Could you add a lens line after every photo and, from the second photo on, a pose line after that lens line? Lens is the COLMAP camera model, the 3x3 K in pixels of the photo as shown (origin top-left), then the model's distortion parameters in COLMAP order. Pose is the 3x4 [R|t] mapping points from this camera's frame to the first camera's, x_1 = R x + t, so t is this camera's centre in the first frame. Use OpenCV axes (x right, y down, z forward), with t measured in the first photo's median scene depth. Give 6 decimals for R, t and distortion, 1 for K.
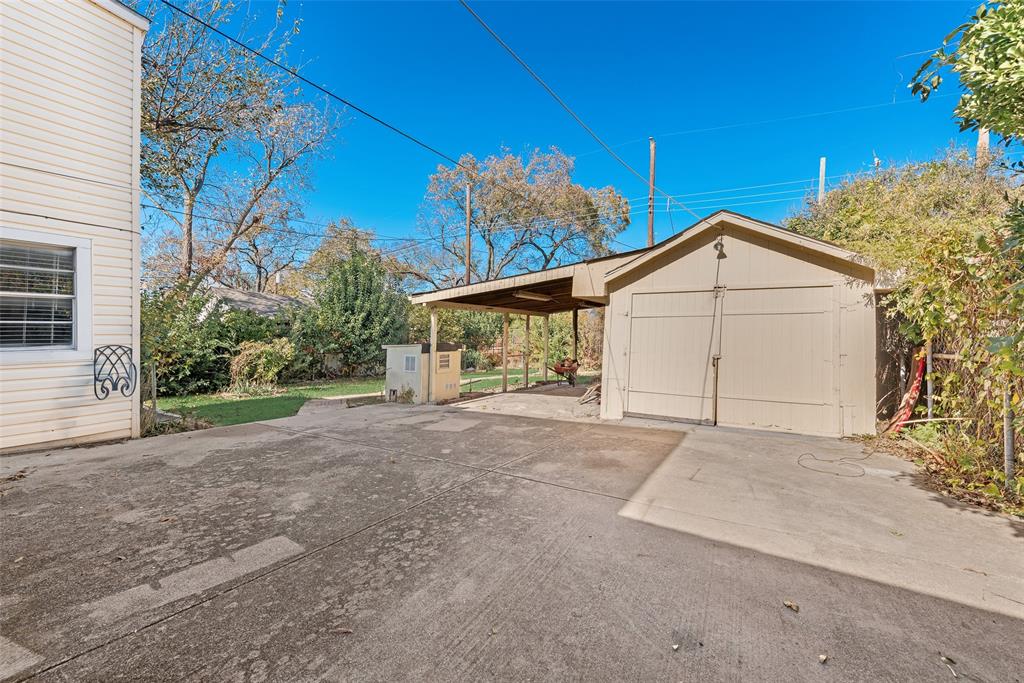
lens RADIAL K [[402.5, 0, 512.7], [0, 402.5, 339.8], [0, 0, 1]] dist [0.002478, -0.000113]
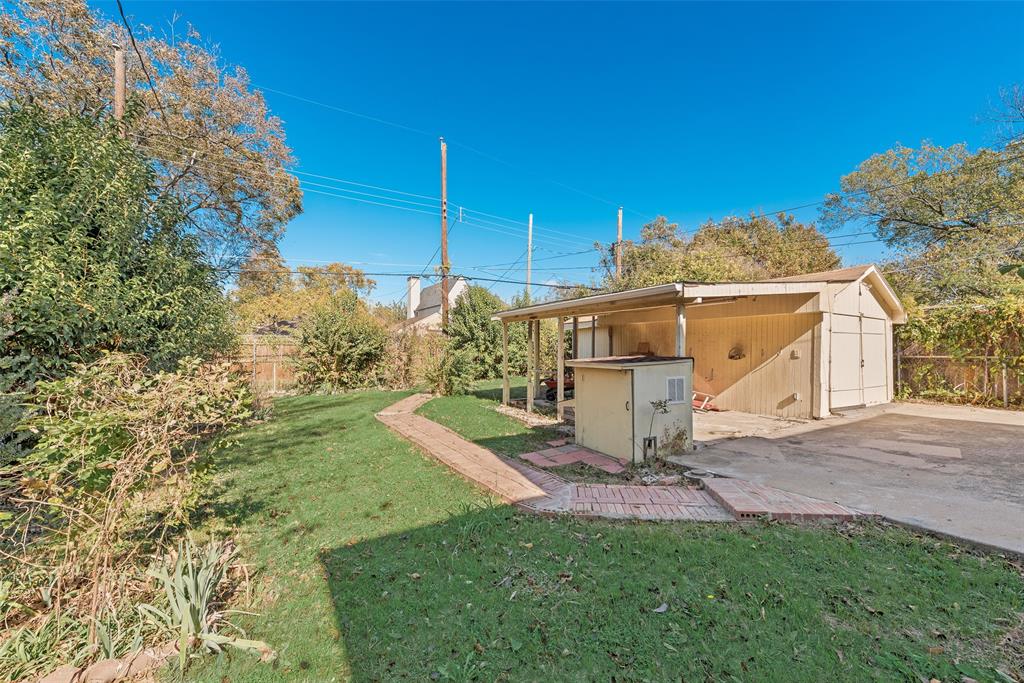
lens RADIAL K [[402.5, 0, 512.7], [0, 402.5, 339.8], [0, 0, 1]] dist [0.002478, -0.000113]
pose [[0.481419, 0.016746, 0.876331, -1.197241], [0.005807, 0.999735, -0.022294, -0.009392], [-0.876472, 0.015822, 0.481194, 1.180039]]
